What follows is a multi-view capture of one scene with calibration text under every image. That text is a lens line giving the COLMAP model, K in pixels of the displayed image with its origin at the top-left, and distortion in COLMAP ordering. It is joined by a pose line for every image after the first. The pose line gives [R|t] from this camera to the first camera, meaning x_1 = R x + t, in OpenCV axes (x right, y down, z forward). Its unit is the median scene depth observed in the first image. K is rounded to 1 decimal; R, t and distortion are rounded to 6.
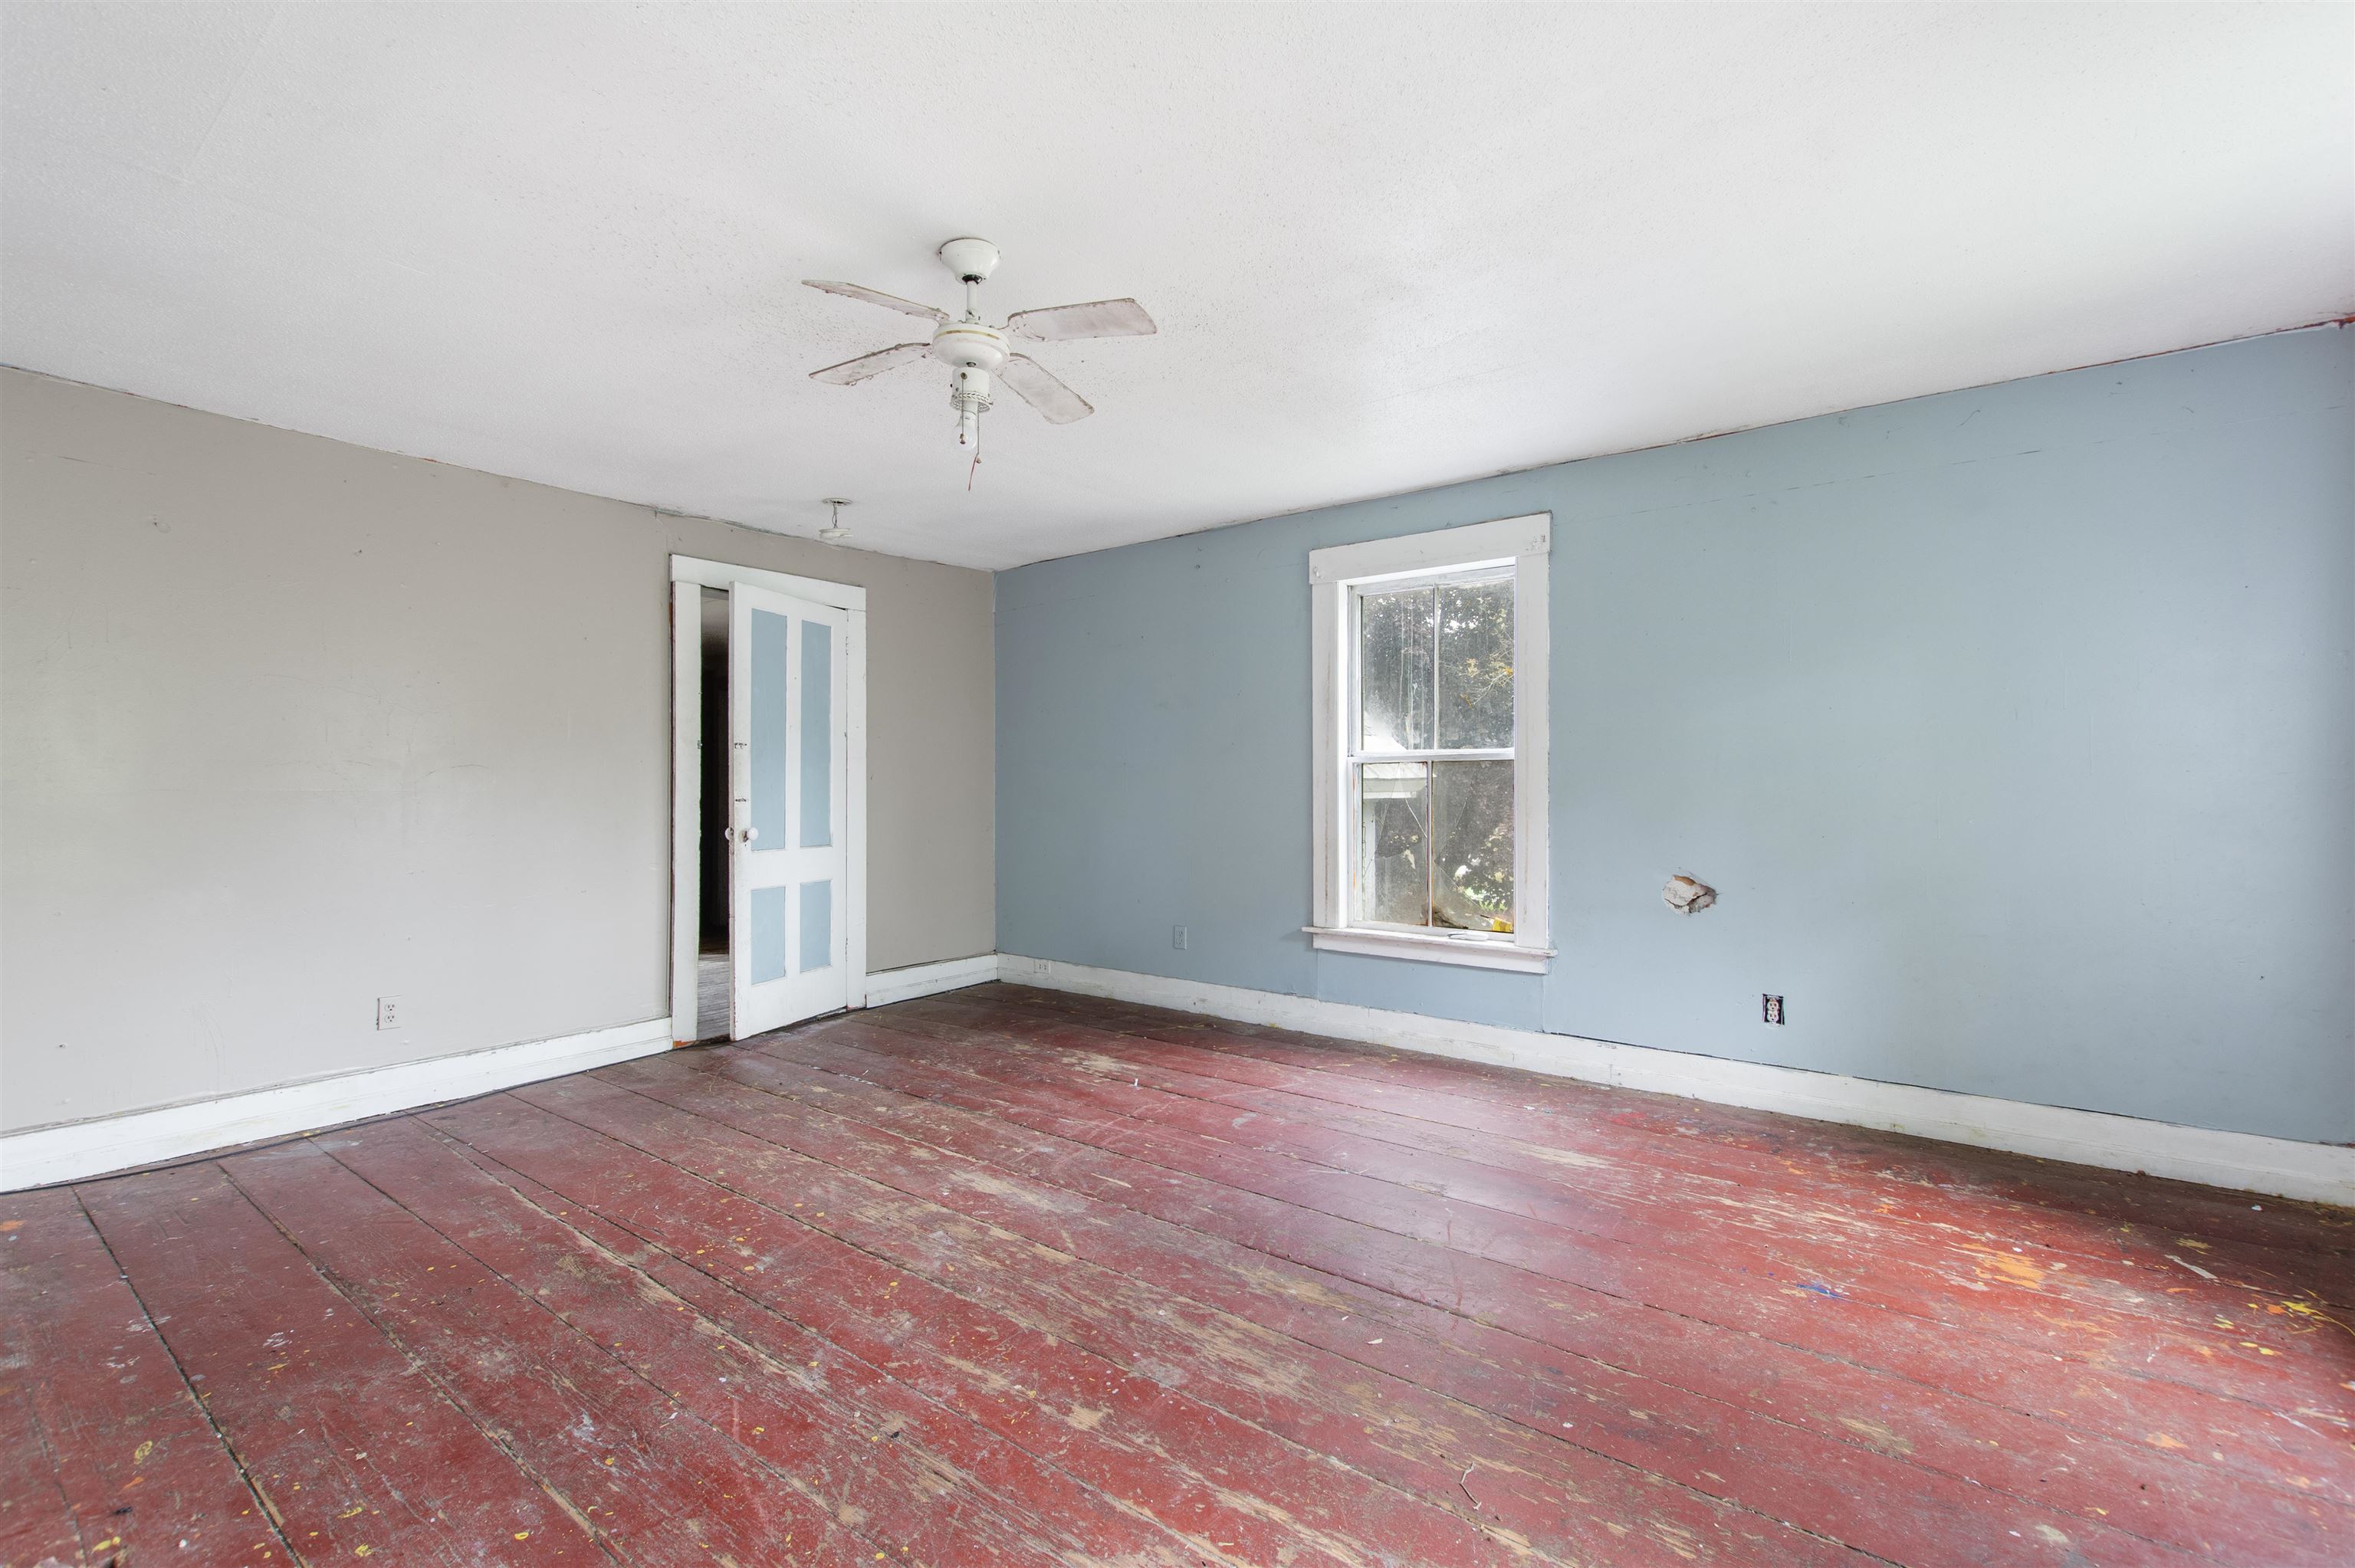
lens RADIAL K [[1026.0, 0, 1177.5], [0, 1026.0, 784.0], [0, 0, 1]] dist [0.001629, 0.000051]
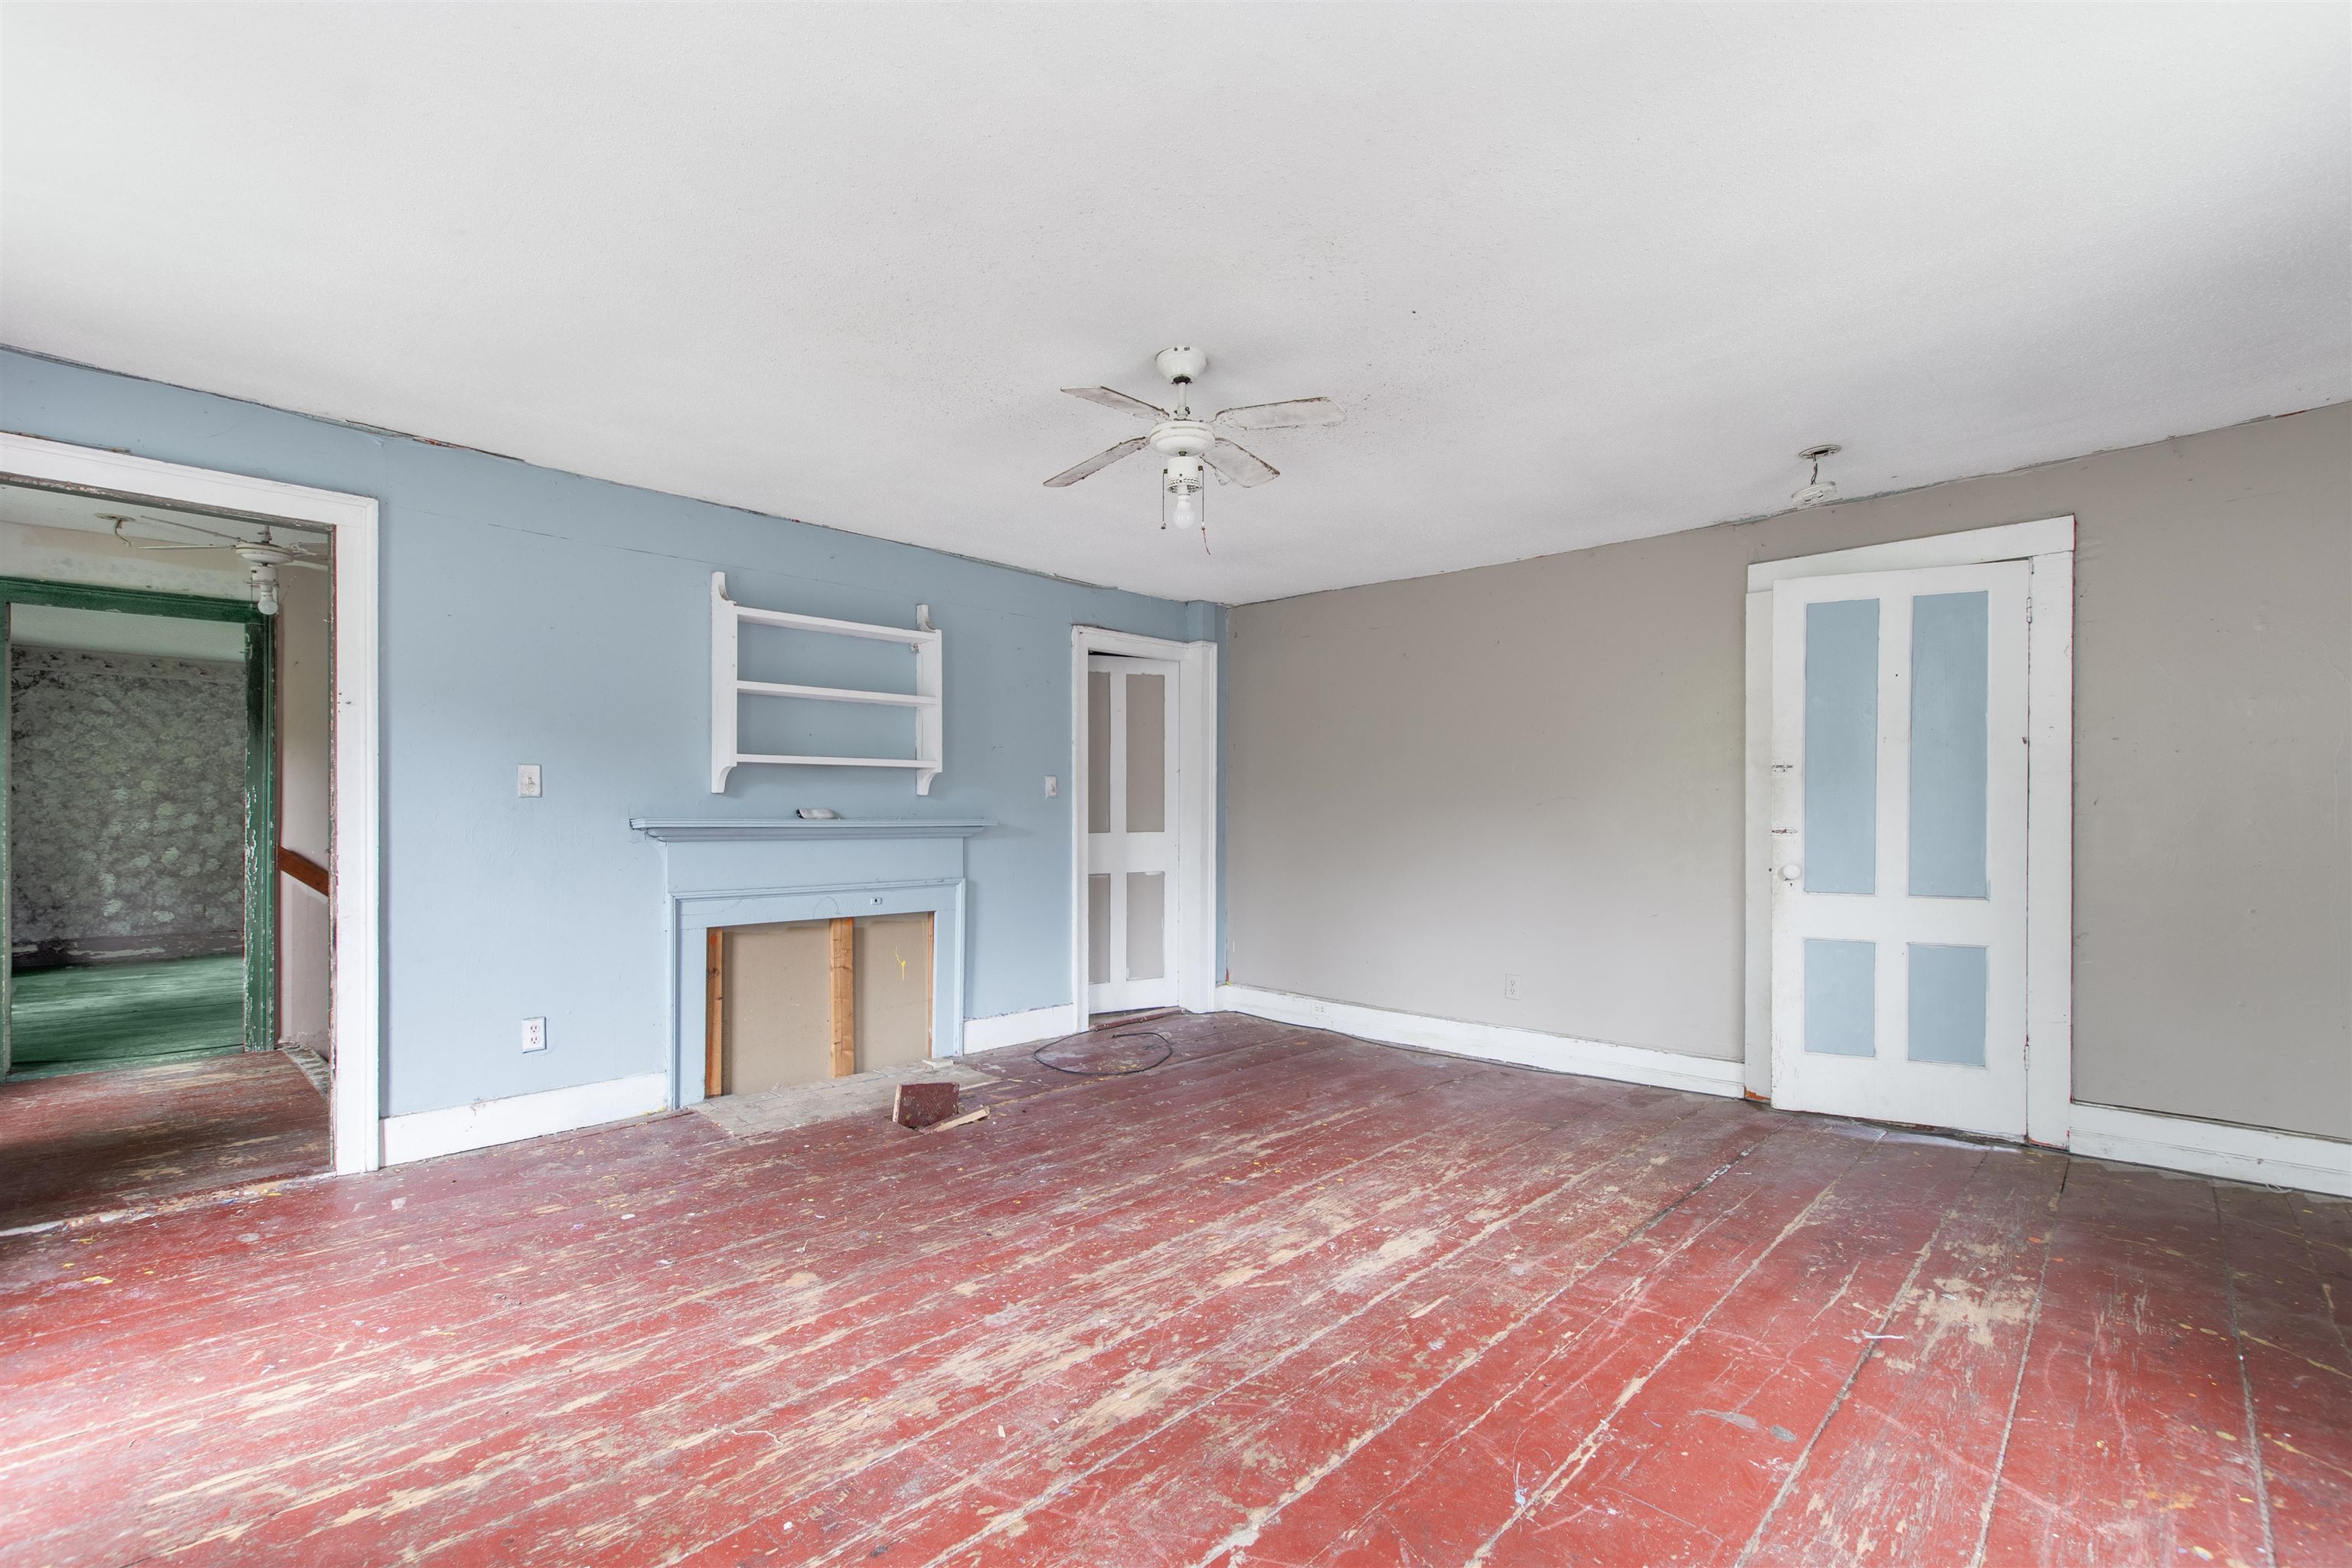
lens RADIAL K [[1050.3, 0, 1168.0], [0, 1050.3, 831.8], [0, 0, 1]] dist [0.001855, -0.000365]
pose [[-0.118801, 0.017021, -0.992772, 0.753442], [0.002591, 0.999855, 0.016832, -0.001591], [0.992915, -0.000572, -0.118828, 0.869867]]
